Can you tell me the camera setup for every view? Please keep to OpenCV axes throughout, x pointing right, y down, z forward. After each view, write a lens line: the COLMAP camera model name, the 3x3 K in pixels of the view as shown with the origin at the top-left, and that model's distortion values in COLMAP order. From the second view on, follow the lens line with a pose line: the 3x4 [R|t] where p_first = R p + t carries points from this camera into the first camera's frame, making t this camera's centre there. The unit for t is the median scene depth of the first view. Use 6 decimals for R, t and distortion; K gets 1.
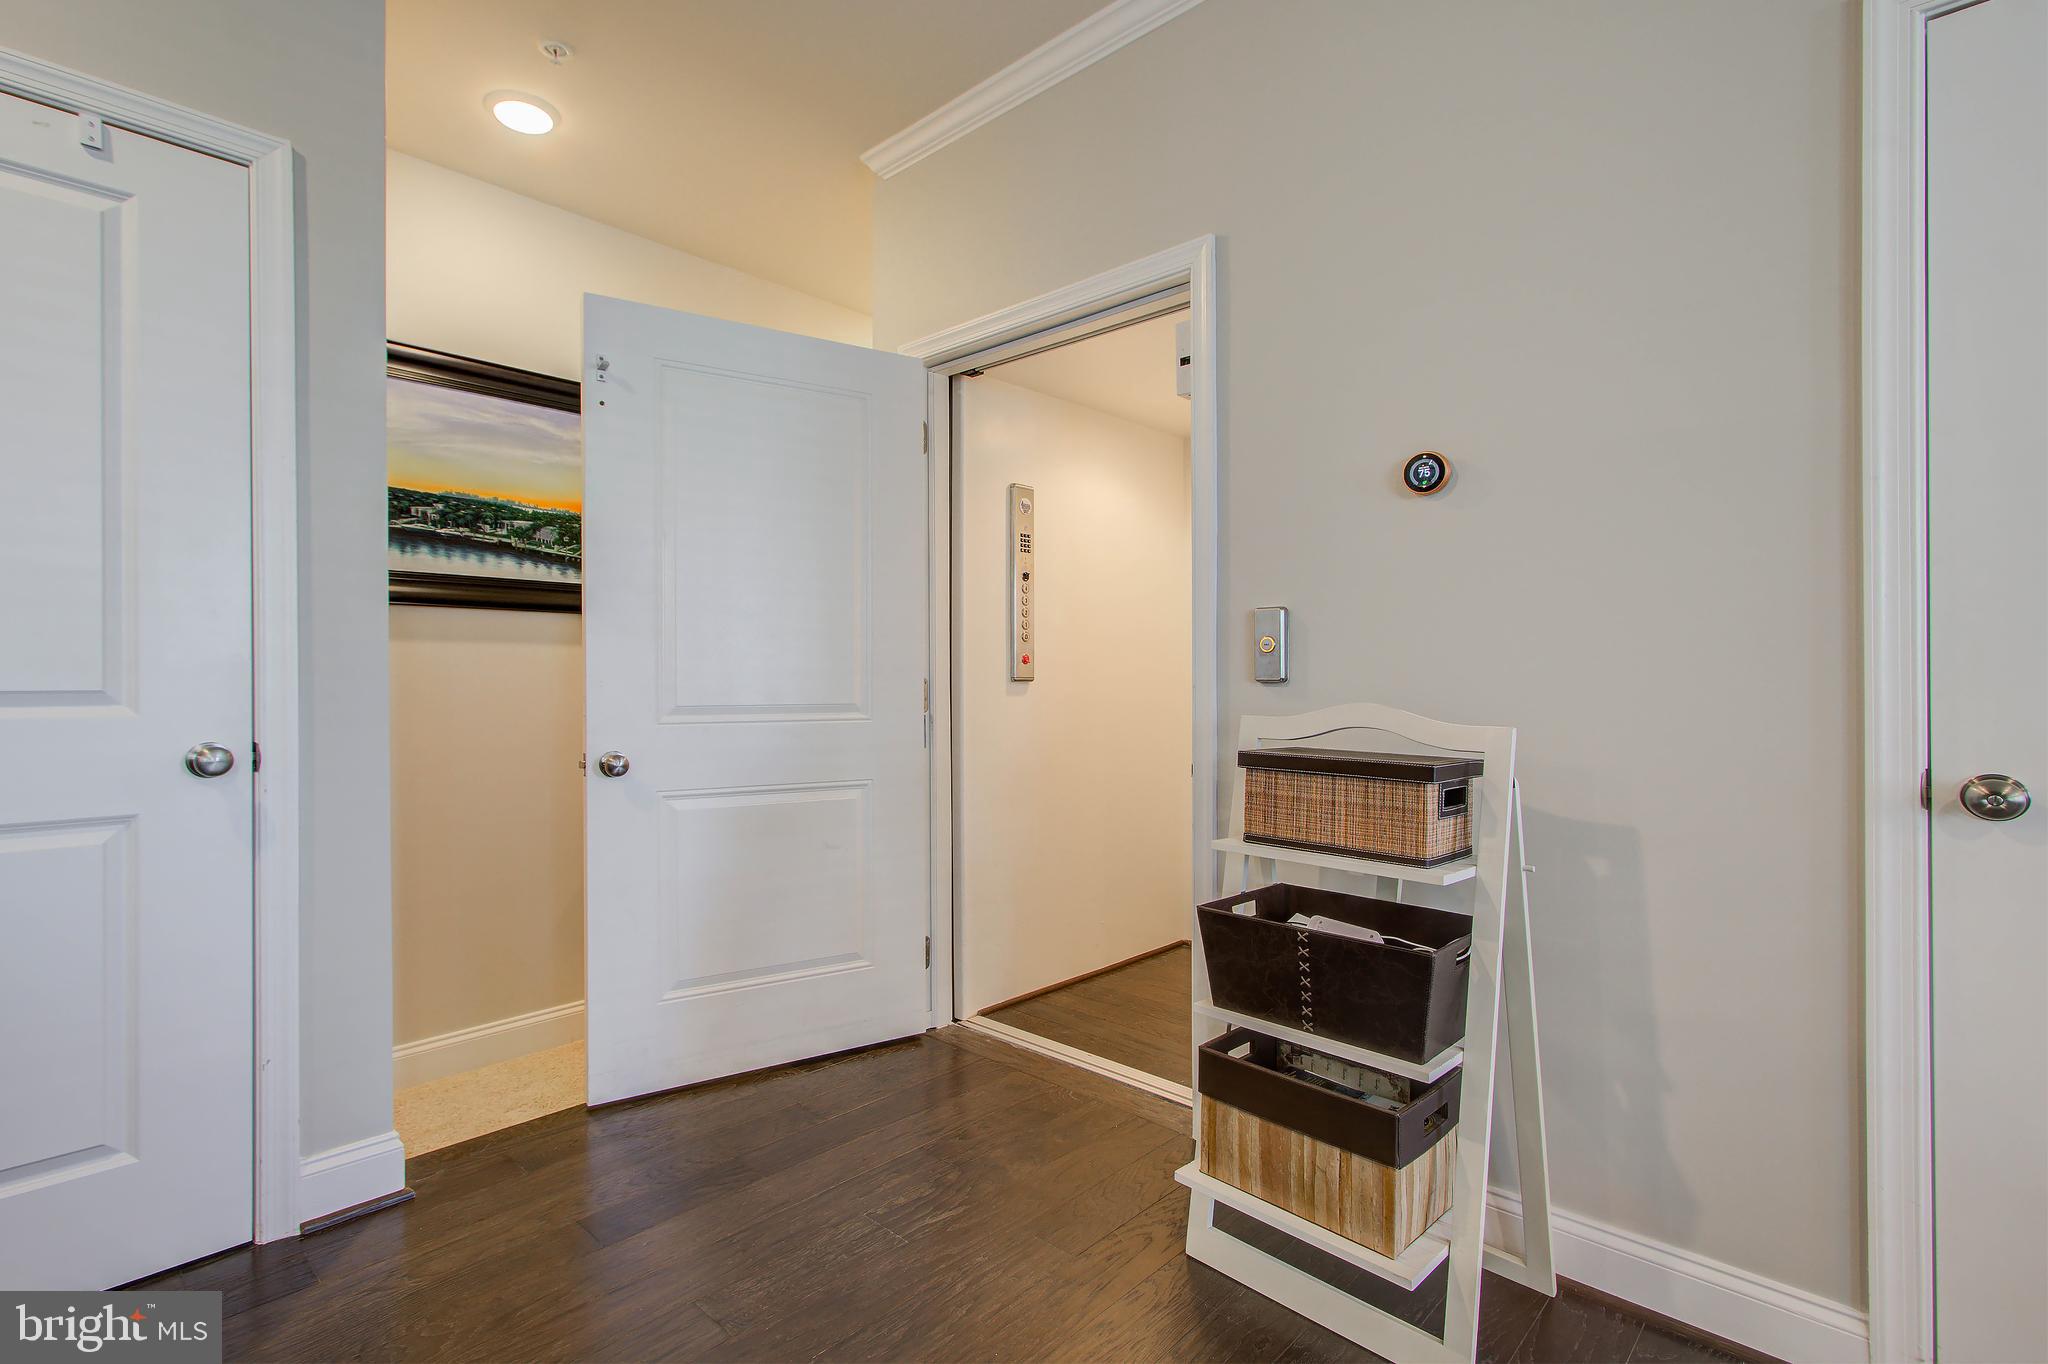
lens RADIAL K [[941.8, 0, 1038.7], [0, 941.8, 680.7], [0, 0, 1]] dist [0.012539, 0.000212]
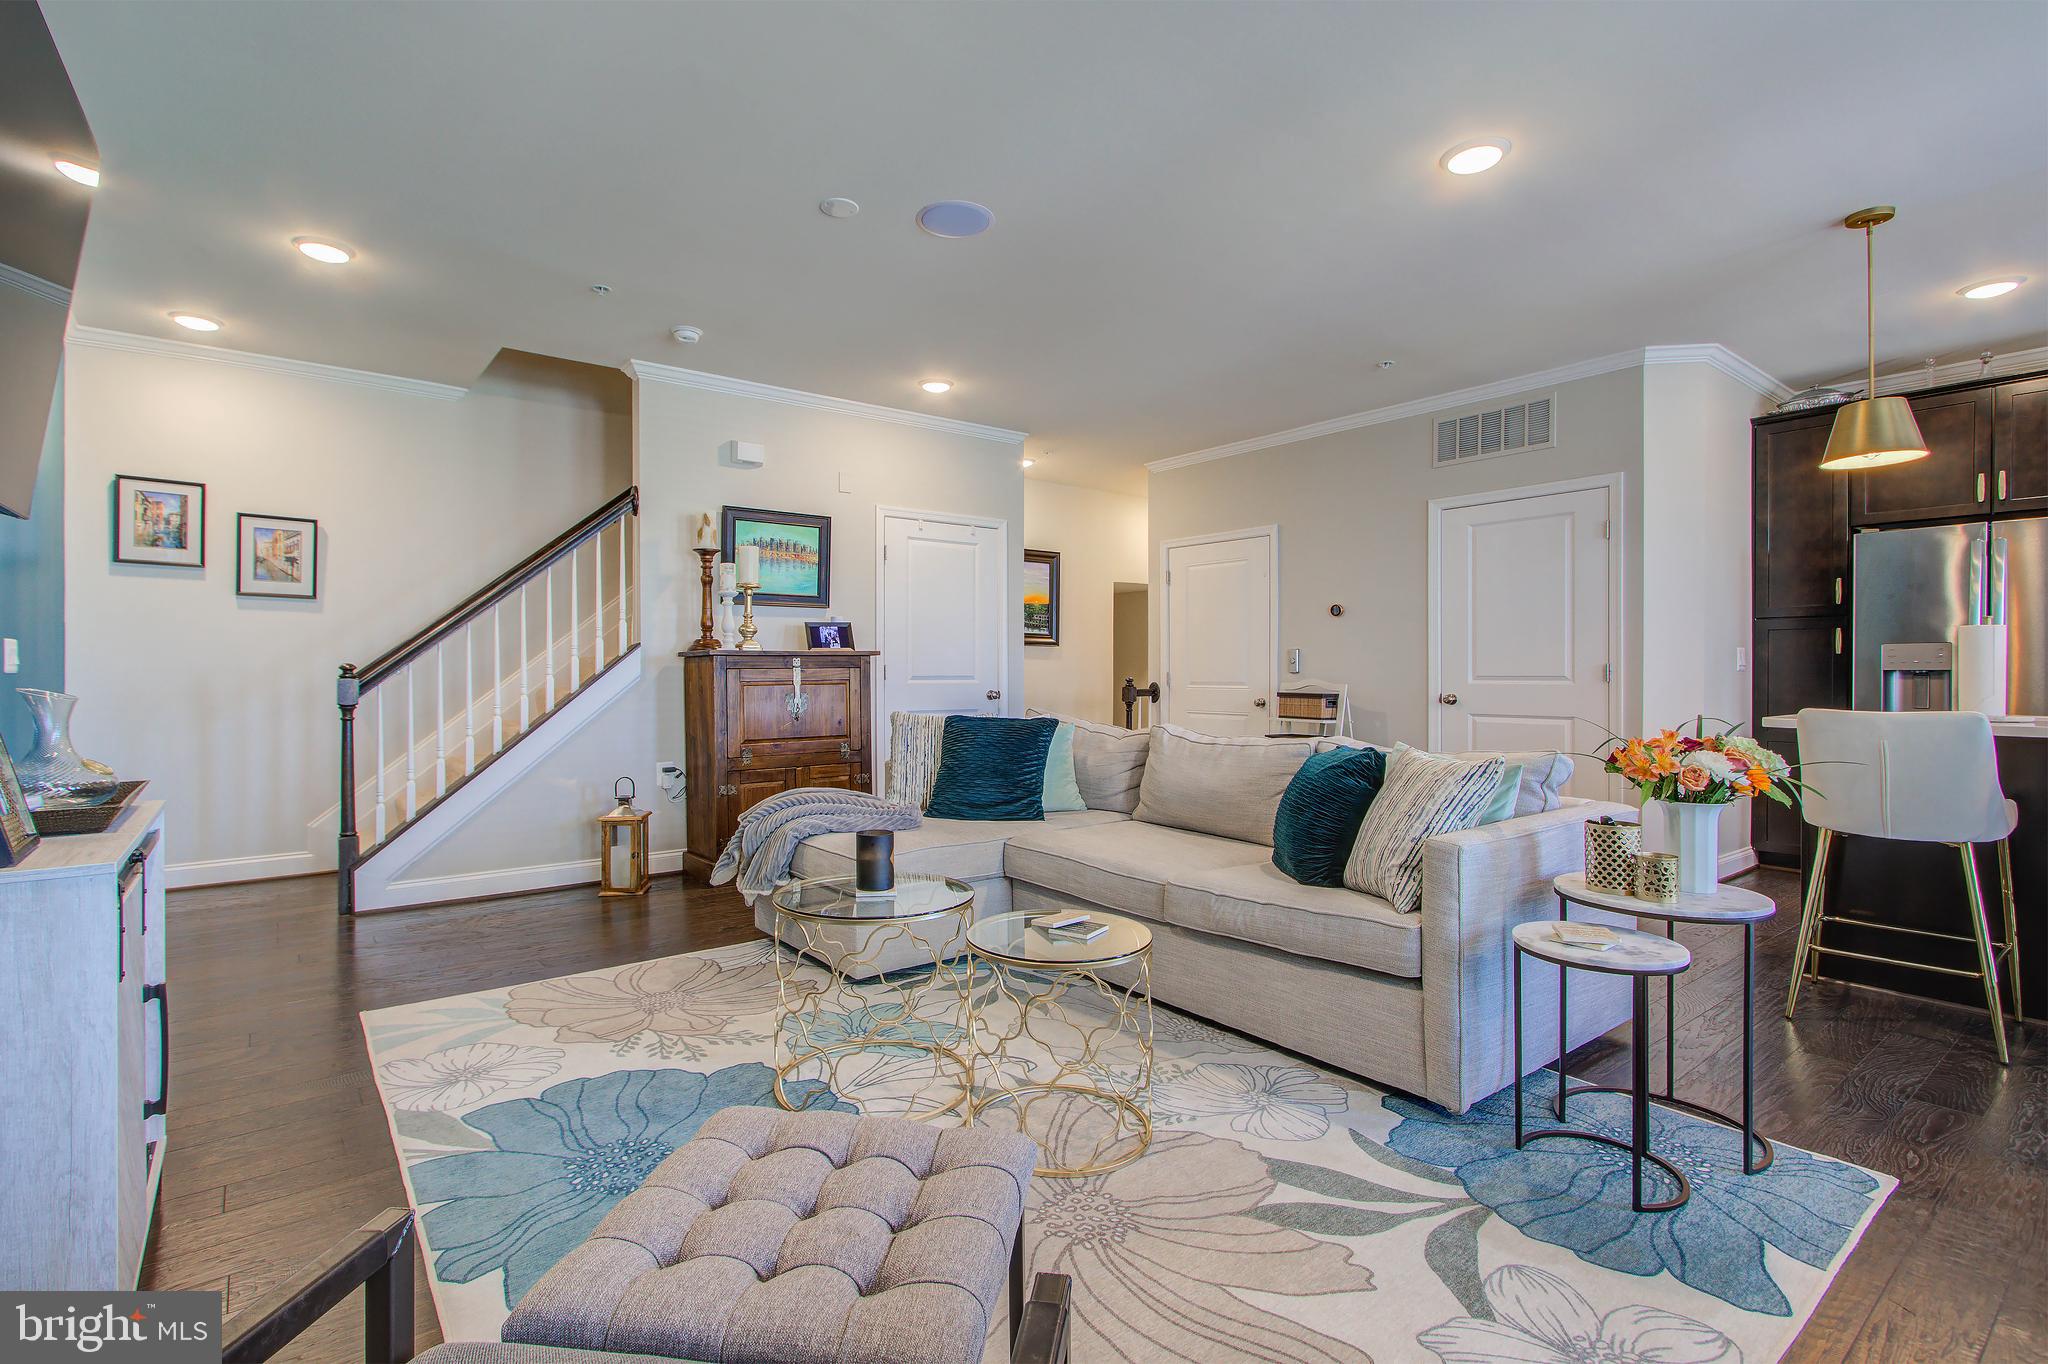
lens RADIAL K [[941.8, 0, 1001.4], [0, 941.8, 681.2], [0, 0, 1]] dist [0.012539, 0.000212]
pose [[0.983071, 0.002520, -0.183209, -0.084515], [-0.002163, 0.999995, 0.002144, 0.012409], [0.183214, -0.001711, 0.983072, -1.394779]]
